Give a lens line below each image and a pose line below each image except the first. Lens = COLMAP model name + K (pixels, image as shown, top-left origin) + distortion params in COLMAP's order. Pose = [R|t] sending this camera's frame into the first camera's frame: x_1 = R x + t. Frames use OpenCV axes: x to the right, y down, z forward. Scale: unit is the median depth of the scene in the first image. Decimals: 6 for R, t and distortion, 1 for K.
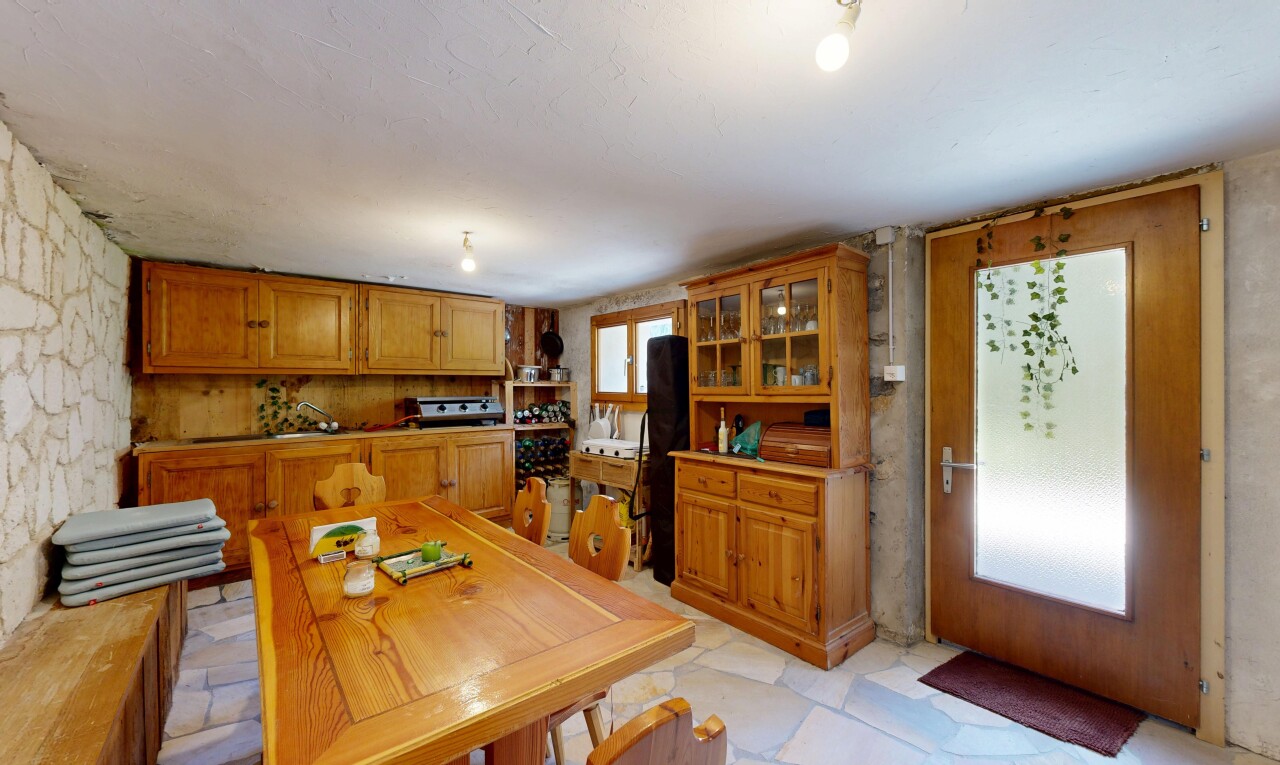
lens RADIAL K [[497.6, 0, 639.5], [0, 497.6, 383.5], [0, 0, 1]] dist [-0.000727, -0.000564]
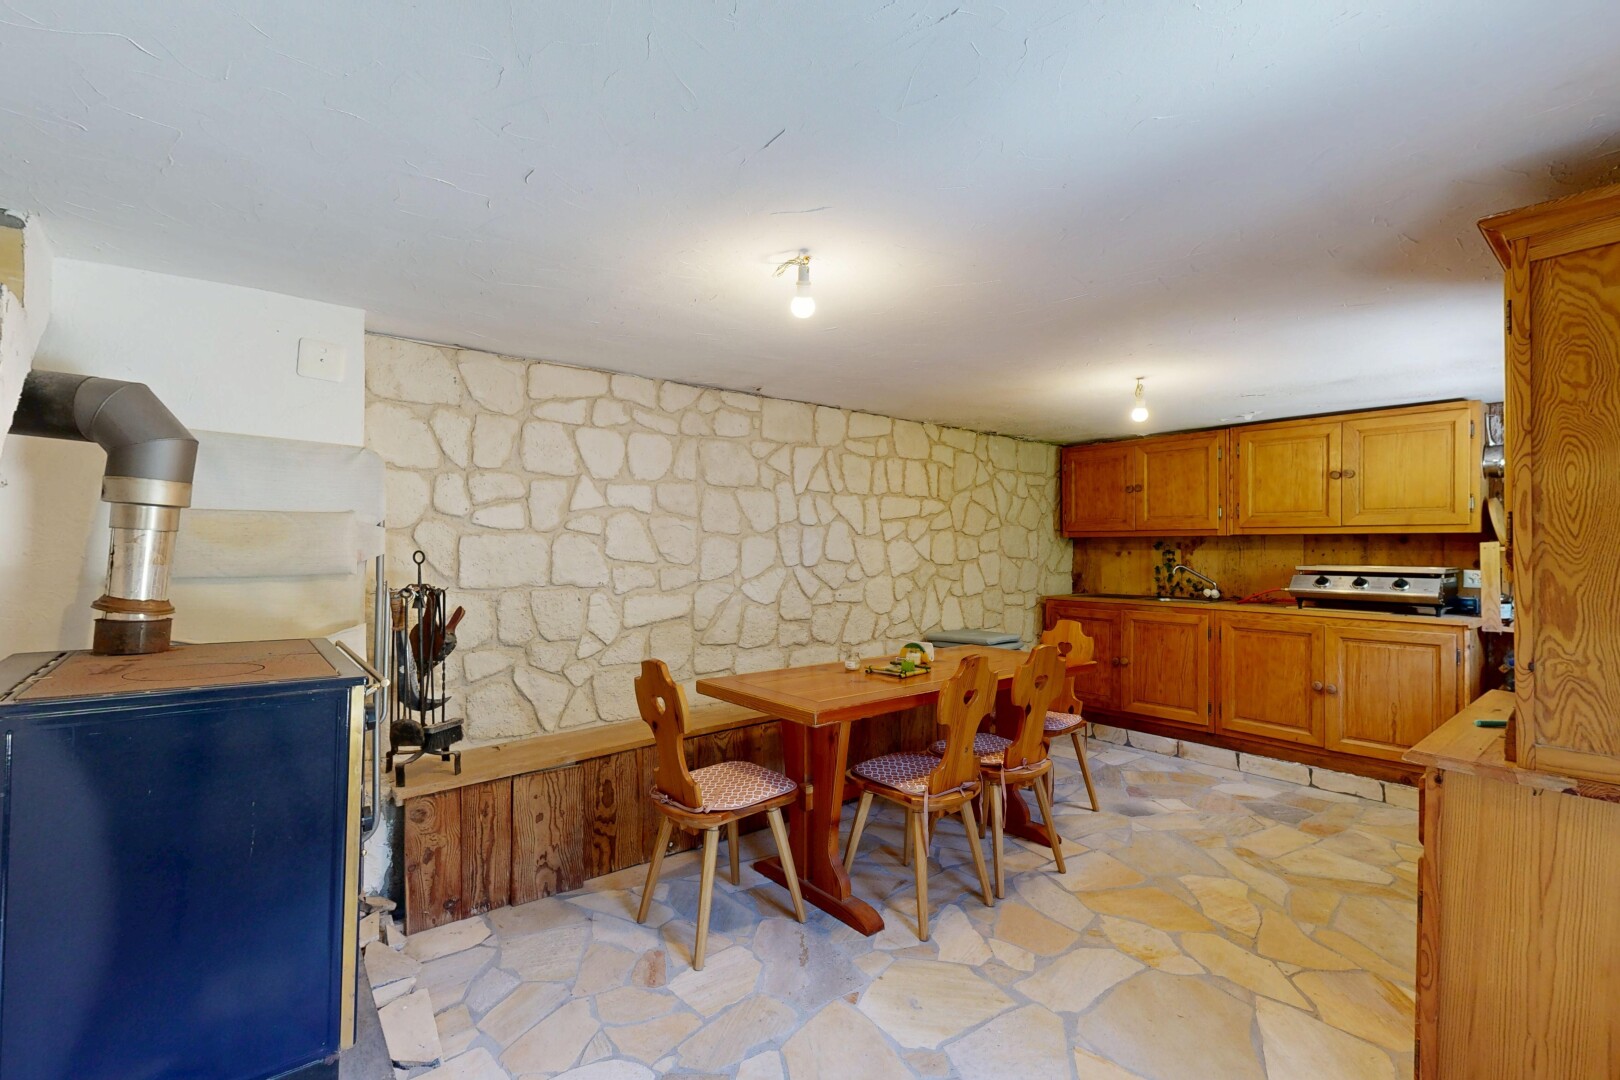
lens RADIAL K [[700.9, 0, 811.2], [0, 700.9, 538.8], [0, 0, 1]] dist [-0.000370, -0.001149]
pose [[0.014780, -0.005140, -0.999878, 0.808181], [0.001425, 0.999986, -0.005119, -0.009107], [0.999890, -0.001349, 0.014787, 0.351651]]
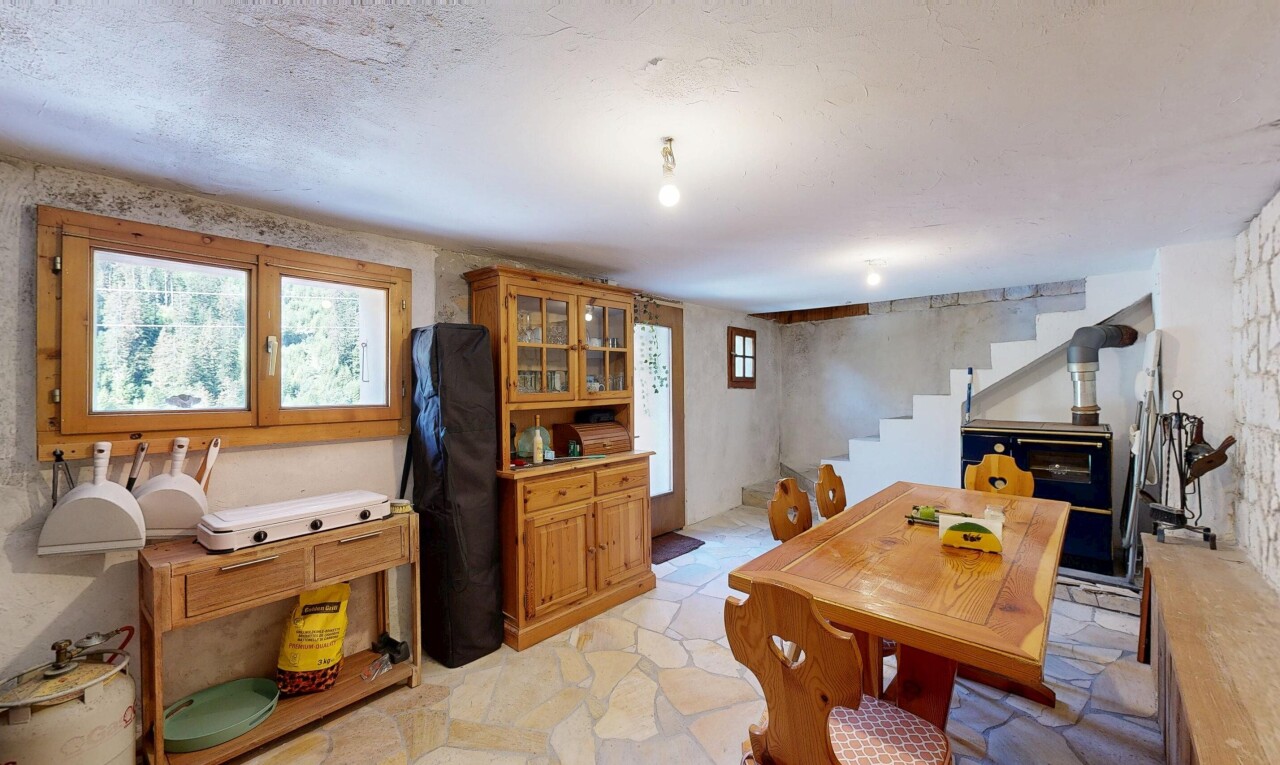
lens RADIAL K [[497.6, 0, 639.2], [0, 497.6, 384.3], [0, 0, 1]] dist [-0.000727, -0.000564]
pose [[-0.149824, 0.003963, 0.988705, -0.836605], [-0.000948, 0.999991, -0.004152, -0.006156], [-0.988712, -0.001559, -0.149819, 1.007124]]
